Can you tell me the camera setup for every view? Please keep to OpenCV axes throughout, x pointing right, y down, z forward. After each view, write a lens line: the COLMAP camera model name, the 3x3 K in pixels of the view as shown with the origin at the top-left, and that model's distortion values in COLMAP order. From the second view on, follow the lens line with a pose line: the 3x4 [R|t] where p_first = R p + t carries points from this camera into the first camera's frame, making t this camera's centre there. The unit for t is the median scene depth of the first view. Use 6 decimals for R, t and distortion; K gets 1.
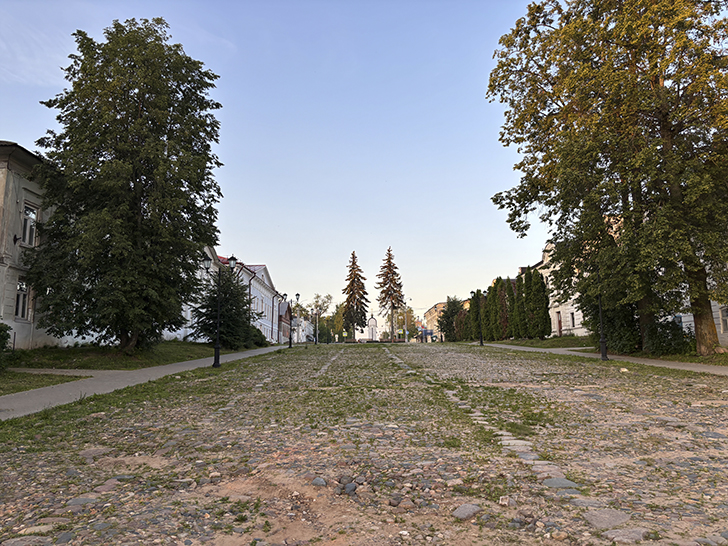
lens RADIAL K [[547.3, 0, 364.0], [0, 547.3, 272.1], [0, 0, 1]] dist [0.012544, -0.000031]
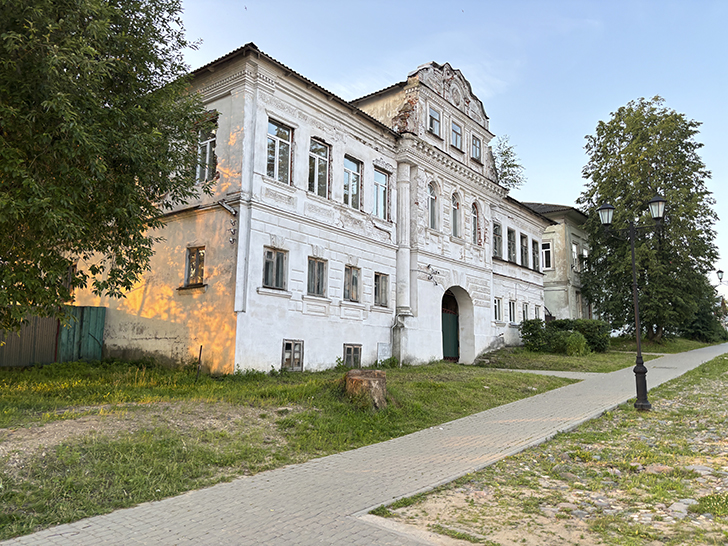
lens RADIAL K [[547.3, 0, 363.4], [0, 547.3, 274.0], [0, 0, 1]] dist [0.012544, -0.000031]
pose [[0.779619, -0.064956, -0.622877, -0.109696], [0.071251, 0.997348, -0.014826, -0.050628], [0.622188, -0.032823, 0.782179, -0.491709]]
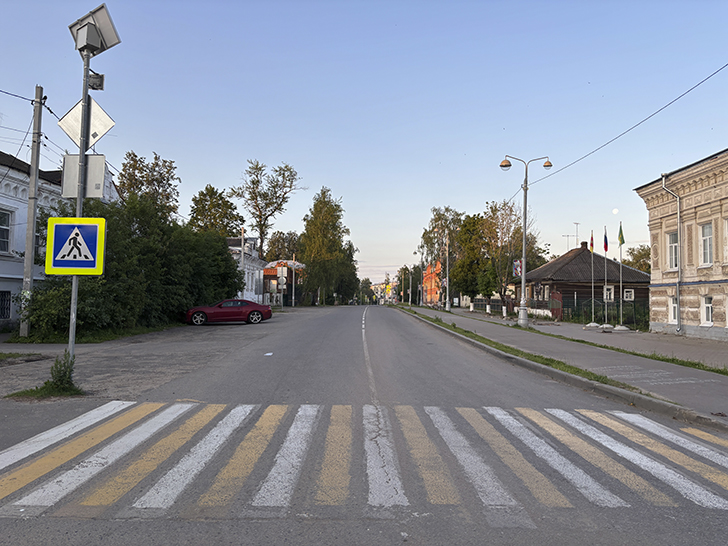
lens RADIAL K [[547.3, 0, 364.7], [0, 547.3, 273.5], [0, 0, 1]] dist [0.012544, -0.000031]
pose [[0.999678, 0.020891, -0.014422, -0.000324], [-0.019178, 0.993733, 0.110121, 0.098800], [0.016632, -0.109809, 0.993814, 0.803420]]
